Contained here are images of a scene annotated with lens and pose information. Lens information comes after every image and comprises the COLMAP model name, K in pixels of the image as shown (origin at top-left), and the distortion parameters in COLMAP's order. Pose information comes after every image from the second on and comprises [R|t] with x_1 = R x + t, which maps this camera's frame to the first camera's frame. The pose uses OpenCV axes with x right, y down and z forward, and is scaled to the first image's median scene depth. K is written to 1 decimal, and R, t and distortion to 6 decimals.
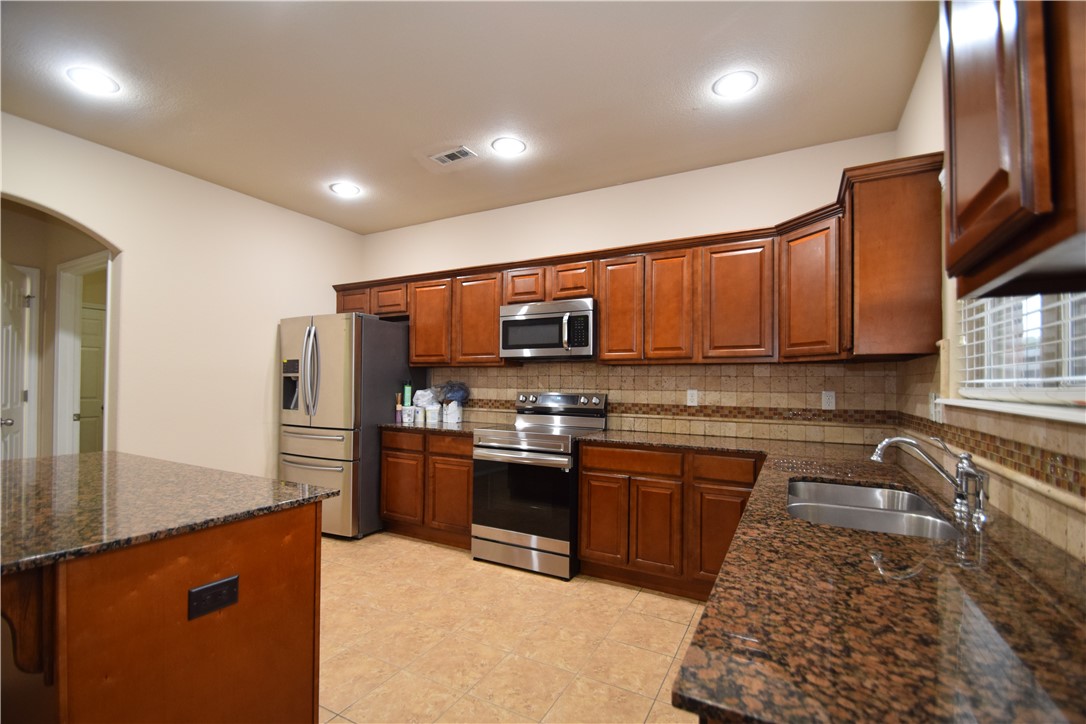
lens RADIAL K [[478.6, 0, 537.9], [0, 478.6, 379.1], [0, 0, 1]] dist [0.011193, -0.014227]
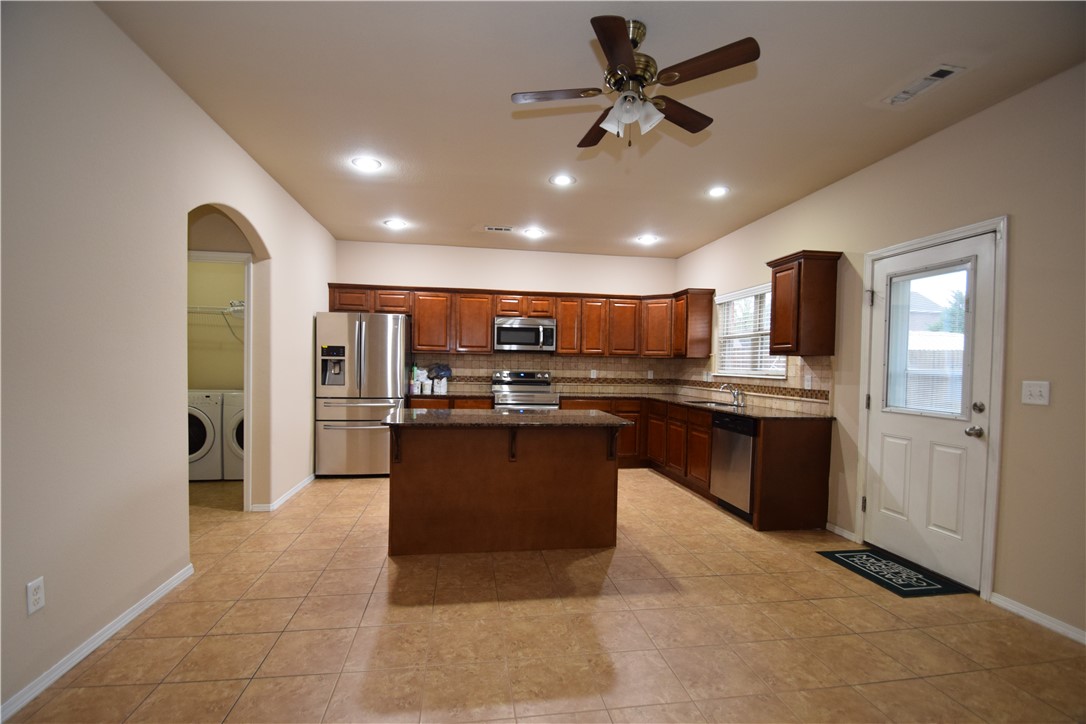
lens RADIAL K [[478.6, 0, 535.5], [0, 478.6, 377.9], [0, 0, 1]] dist [0.011193, -0.014227]
pose [[0.798893, -0.011040, 0.601371, -1.027518], [-0.016643, 0.999043, 0.040450, -0.019033], [-0.601242, -0.042324, 0.797945, -0.401060]]
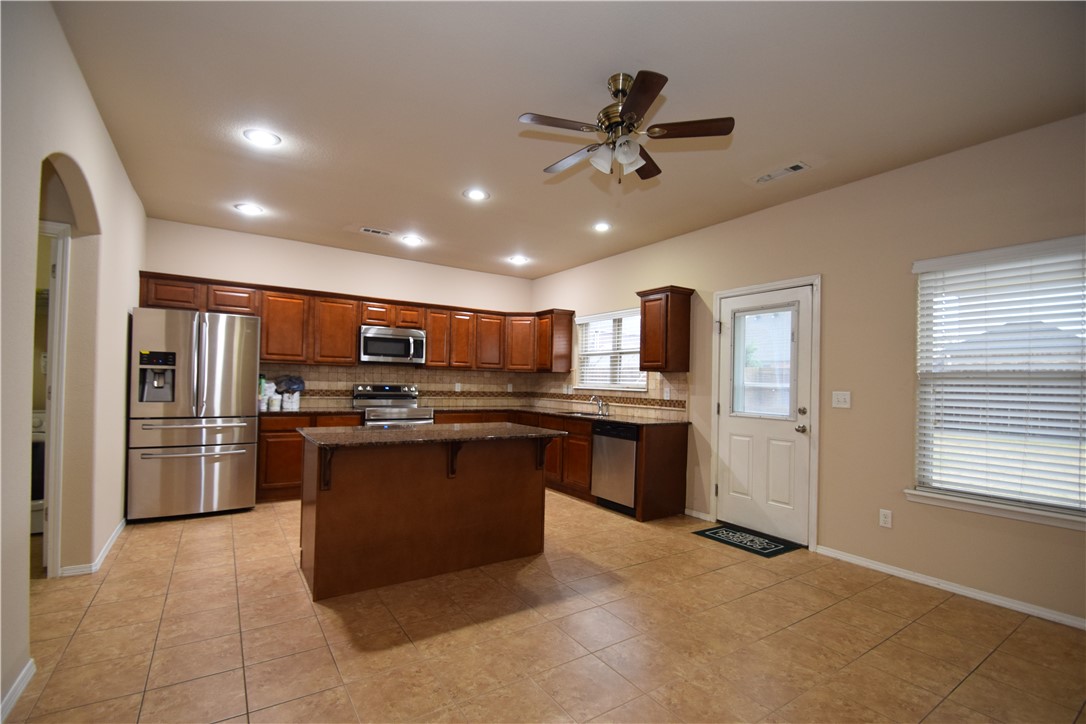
lens RADIAL K [[478.6, 0, 535.3], [0, 478.6, 379.0], [0, 0, 1]] dist [0.011193, -0.014227]
pose [[0.476202, 0.008632, 0.879294, -1.226171], [-0.027191, 0.999618, 0.004913, -0.011880], [-0.878916, -0.026248, 0.476254, -0.189012]]
